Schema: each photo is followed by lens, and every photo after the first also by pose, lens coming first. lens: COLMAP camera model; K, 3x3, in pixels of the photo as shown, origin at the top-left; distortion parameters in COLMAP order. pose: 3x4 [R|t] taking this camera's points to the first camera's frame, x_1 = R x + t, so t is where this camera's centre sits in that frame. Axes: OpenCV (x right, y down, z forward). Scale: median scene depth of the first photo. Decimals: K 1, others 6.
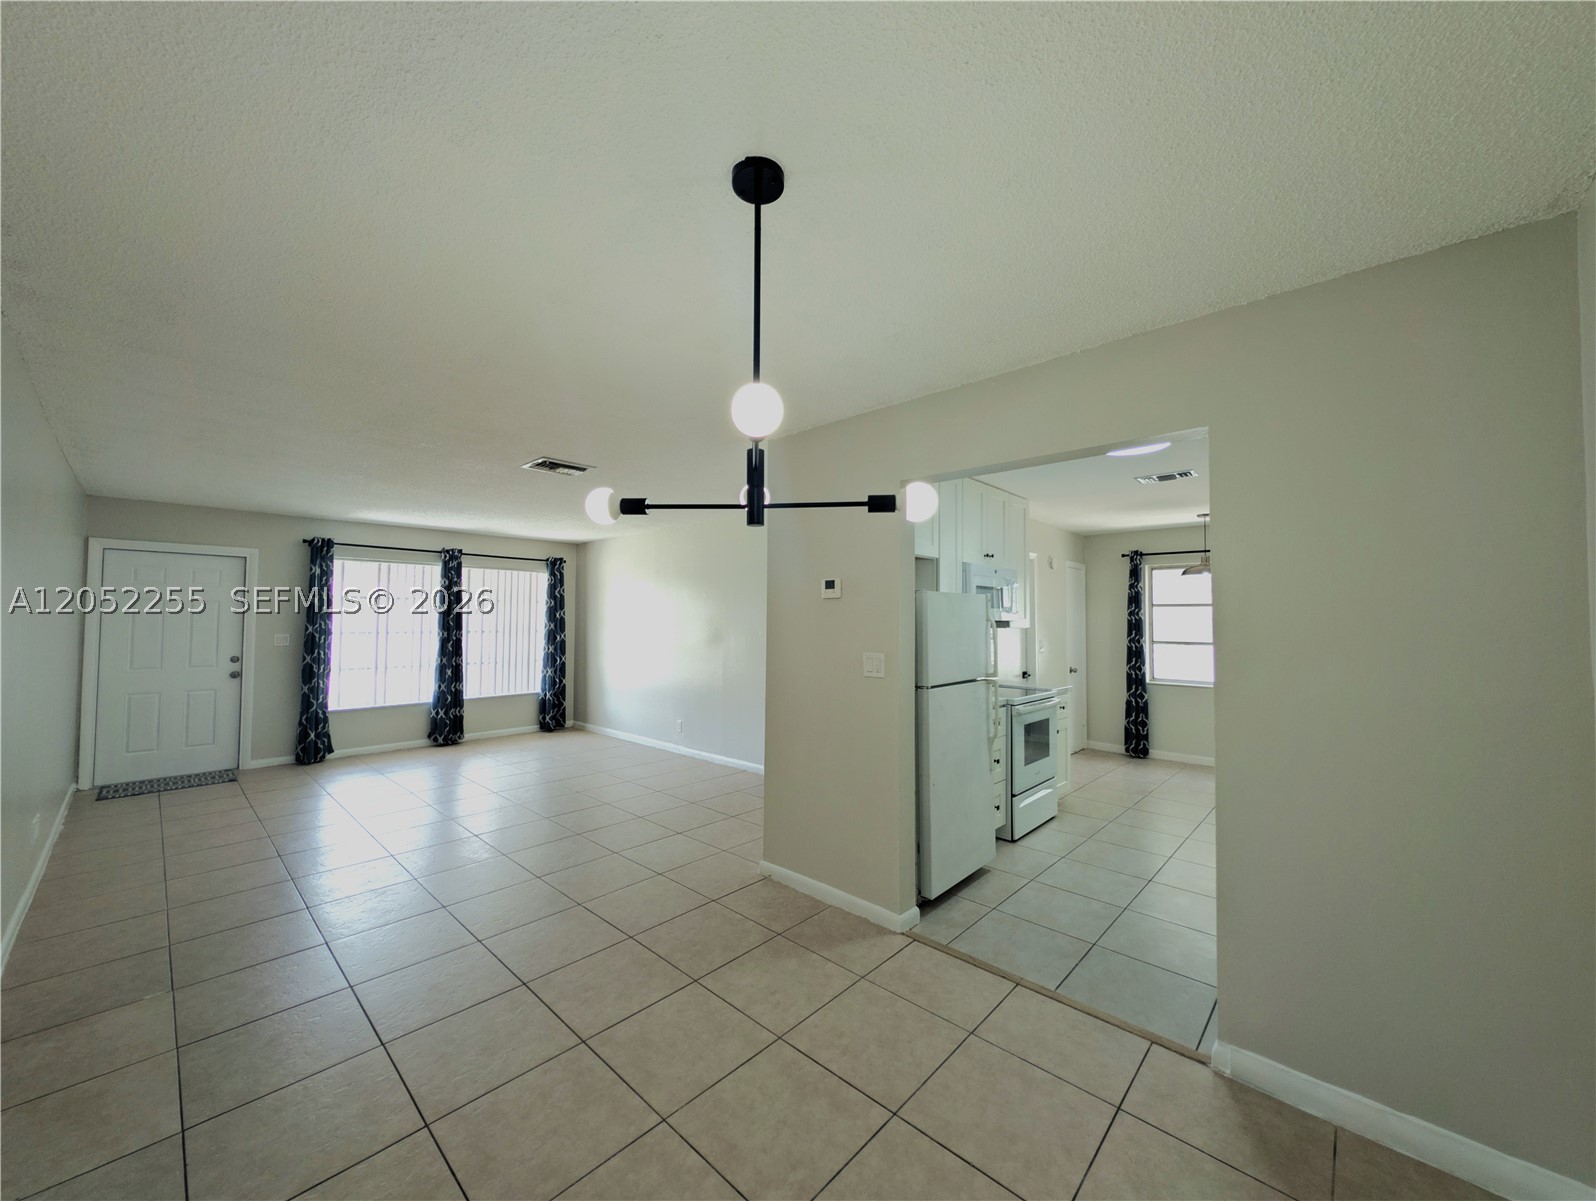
lens RADIAL K [[600.9, 0, 800.2], [0, 600.9, 602.0], [0, 0, 1]] dist [0.001941, -0.000076]
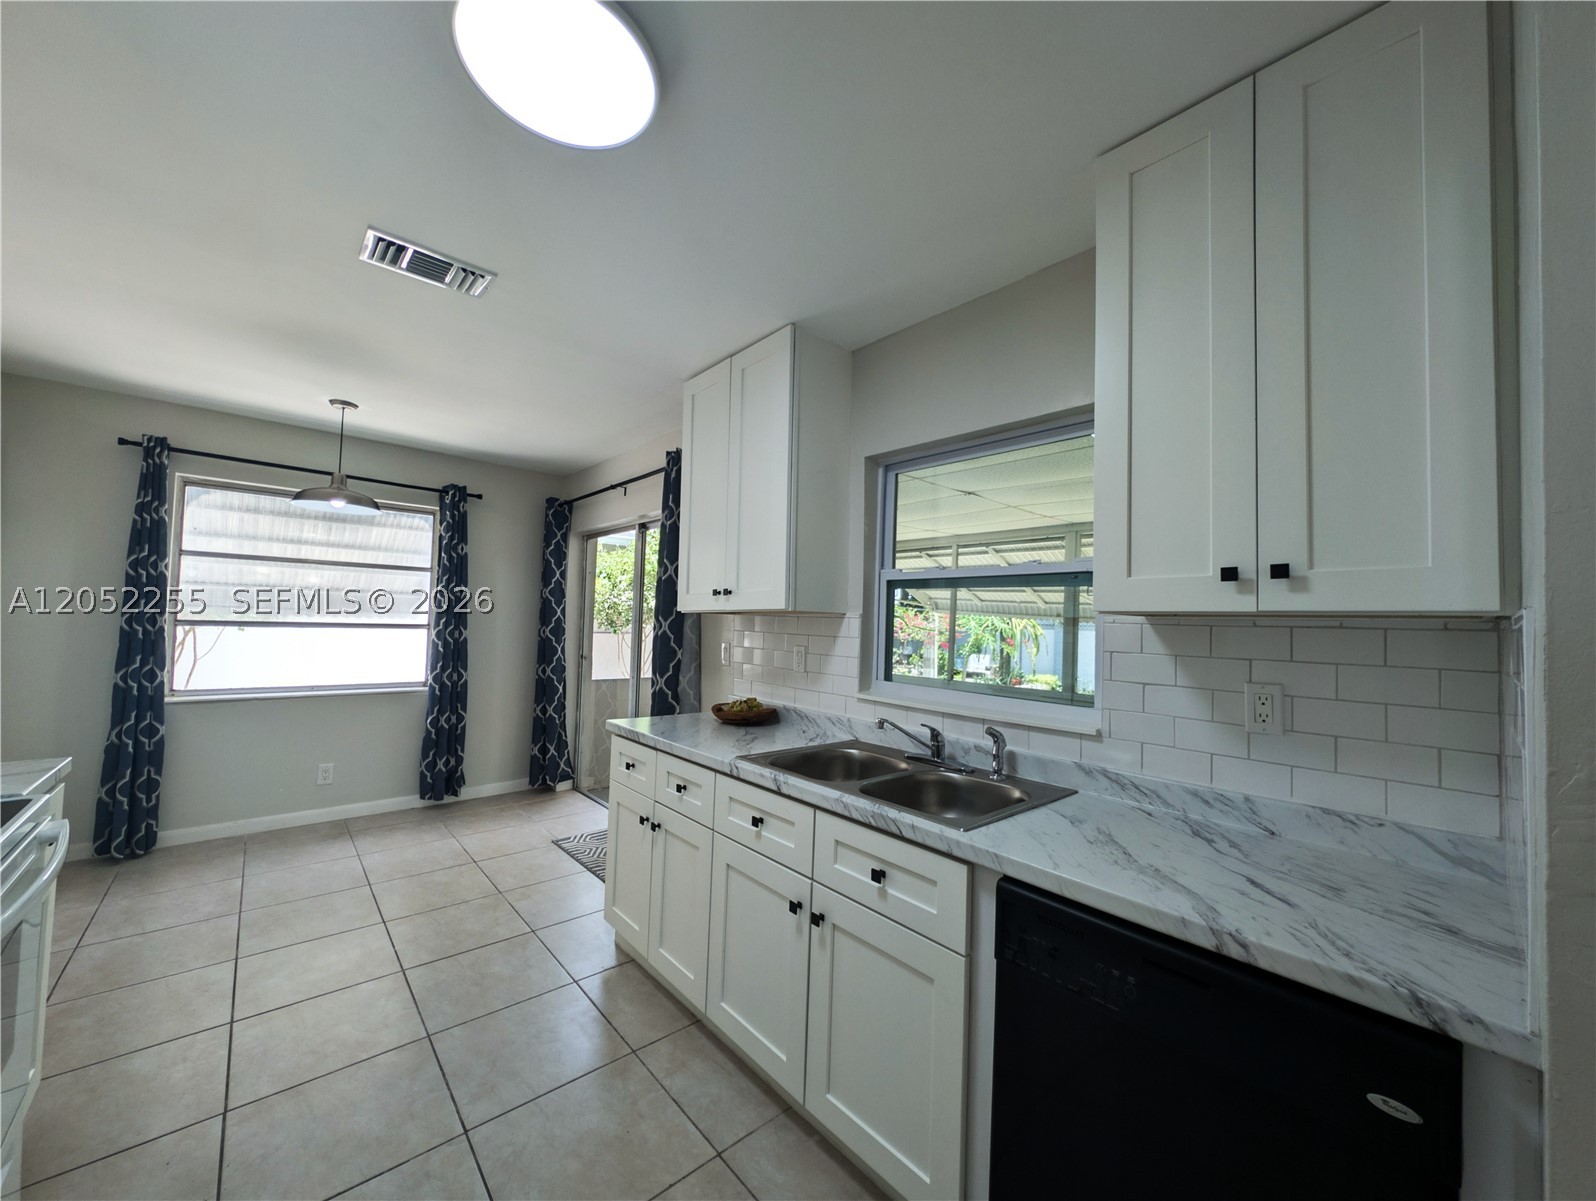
lens RADIAL K [[603.9, 0, 796.3], [0, 603.9, 599.1], [0, 0, 1]] dist [0.020040, -0.008350]
pose [[0.097573, 0.029756, 0.994783, 0.114073], [-0.062028, 0.997792, -0.023762, 0.026651], [-0.993294, -0.059386, 0.099203, 0.425026]]
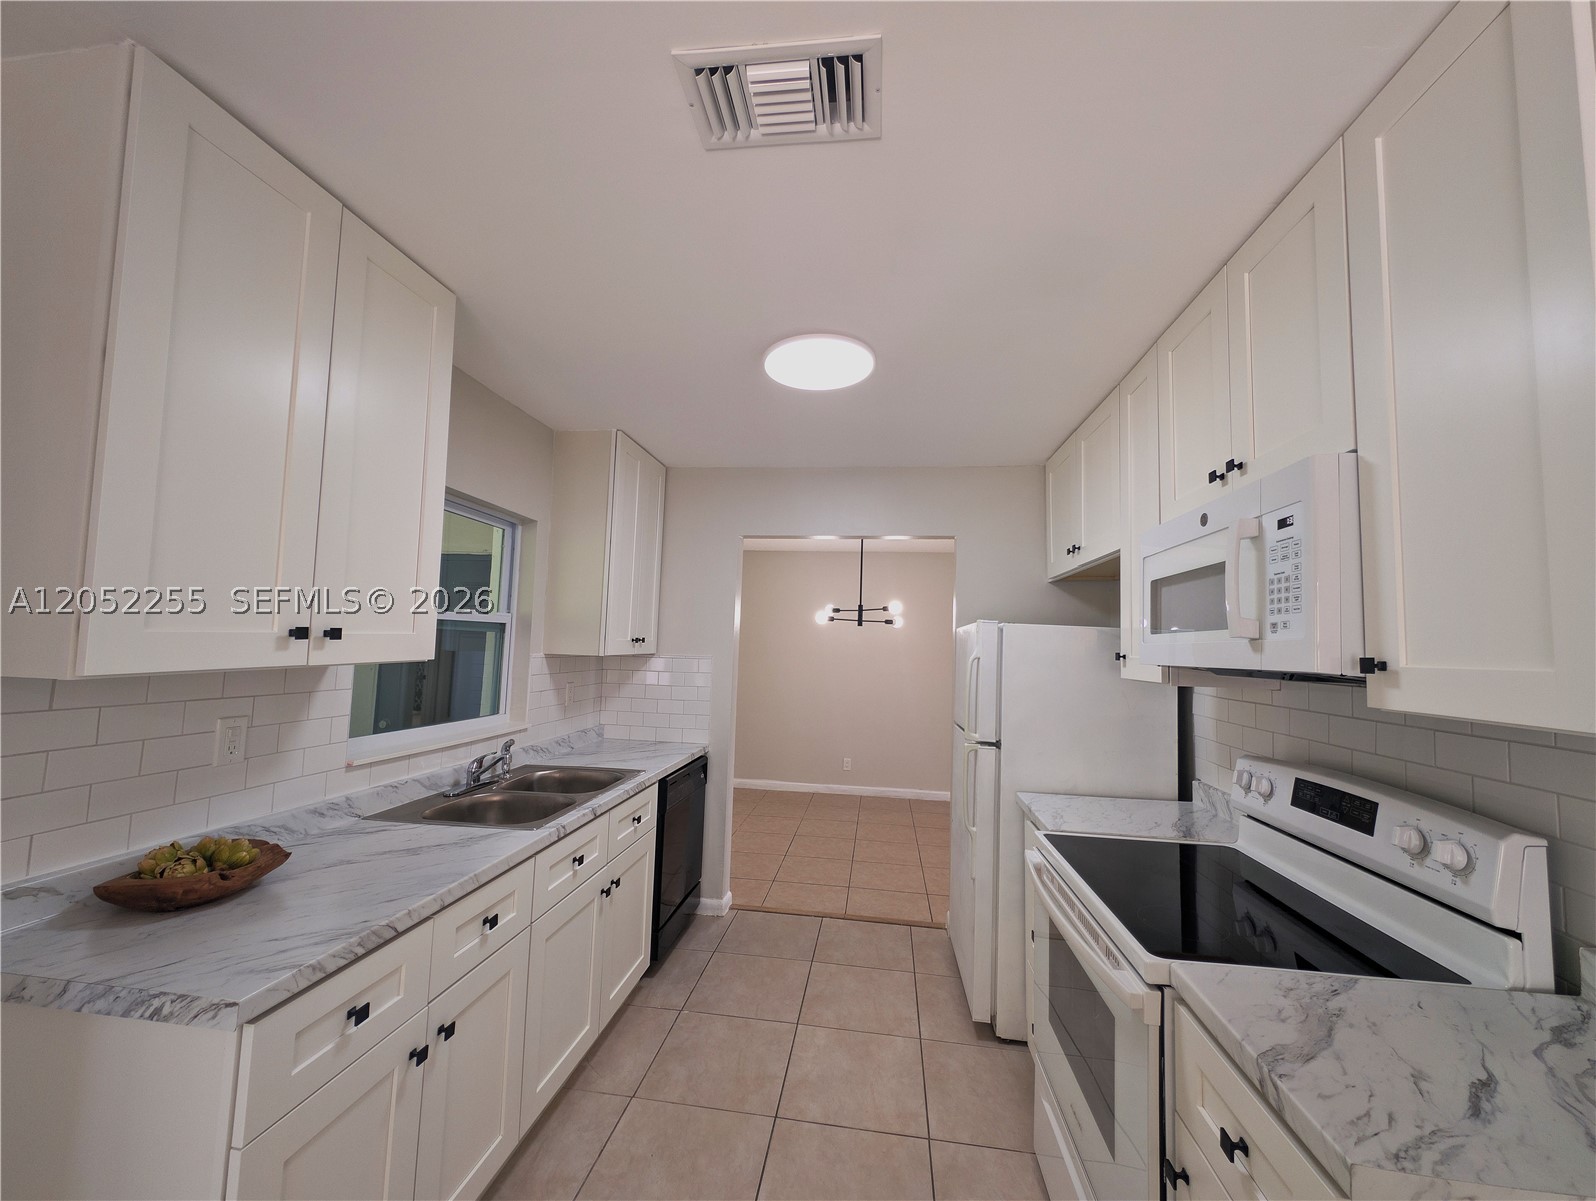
lens RADIAL K [[600.5, 0, 796.5], [0, 600.5, 597.7], [0, 0, 1]] dist [0.001959, -0.000167]
pose [[-0.819500, -0.081511, -0.567253, 0.472517], [-0.021521, 0.993512, -0.111671, 0.023631], [0.572675, -0.079307, -0.815937, 0.771995]]
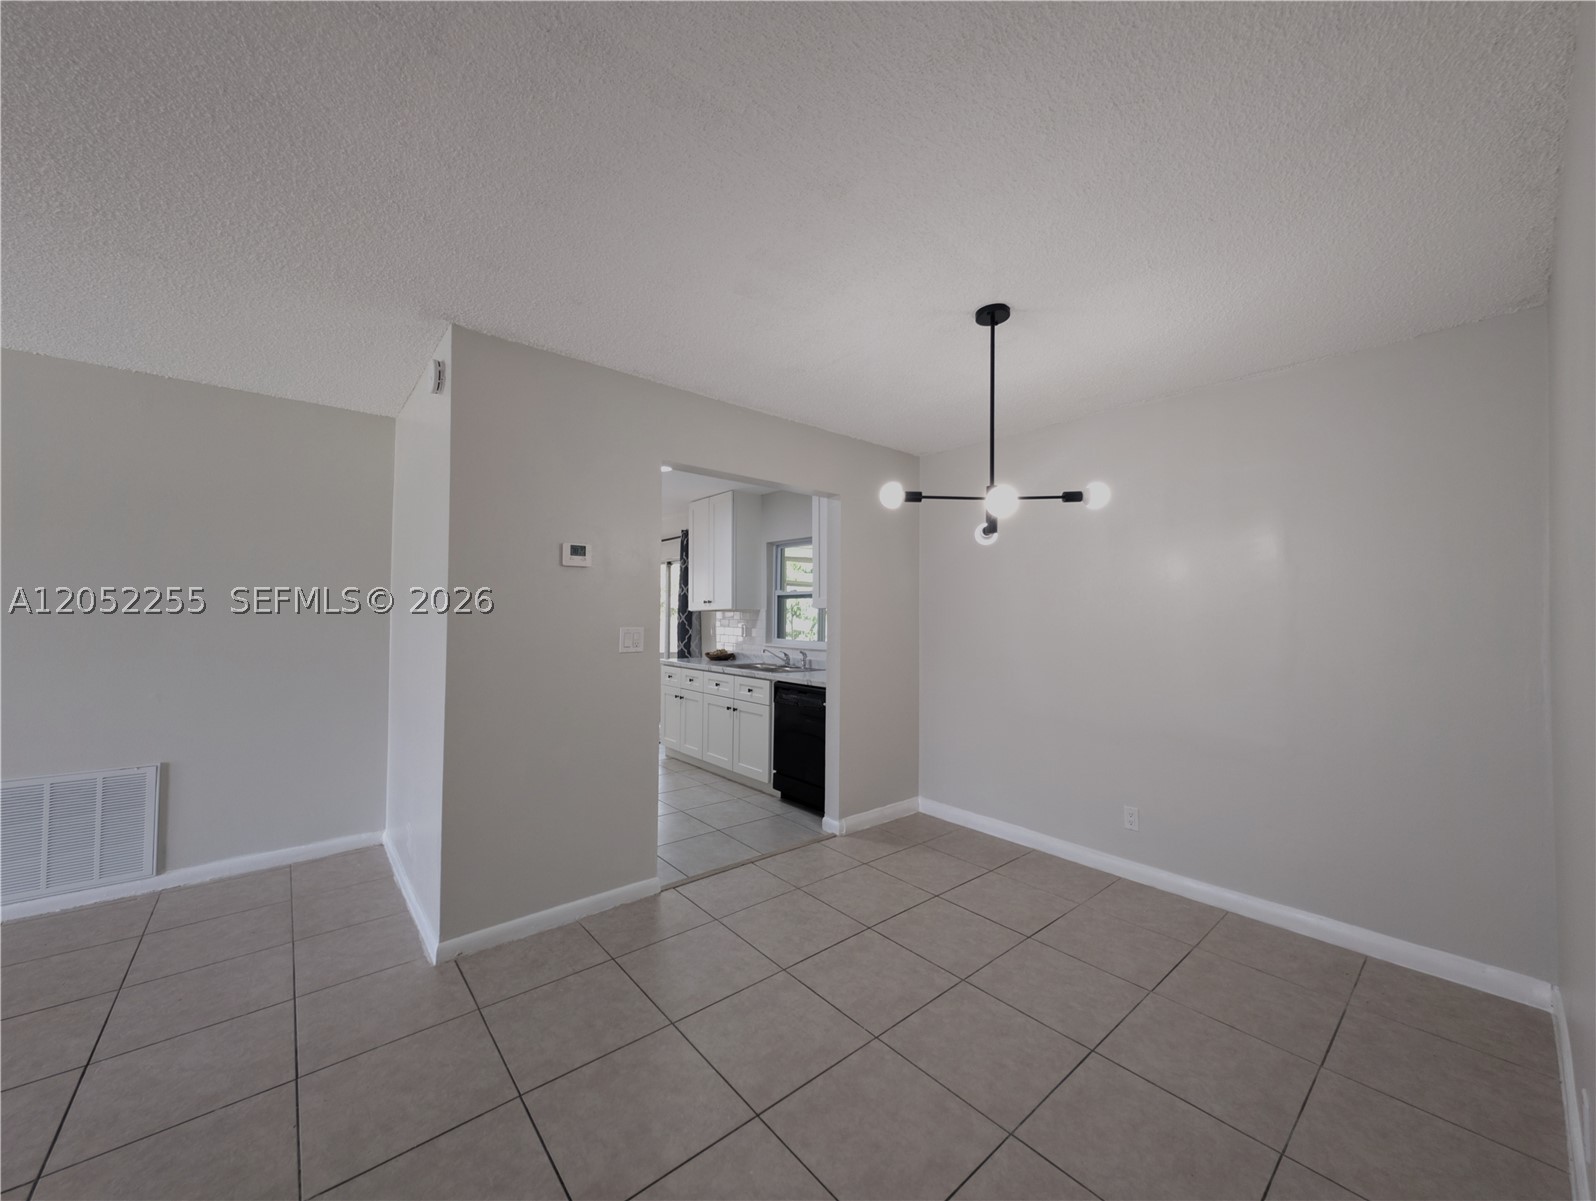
lens RADIAL K [[600.9, 0, 800.2], [0, 600.9, 602.0], [0, 0, 1]] dist [0.001941, -0.000076]
pose [[0.117985, 0.013024, 0.992930, -0.358314], [-0.038521, 0.999221, -0.008529, 0.018477], [-0.992268, -0.037243, 0.118395, 0.273540]]
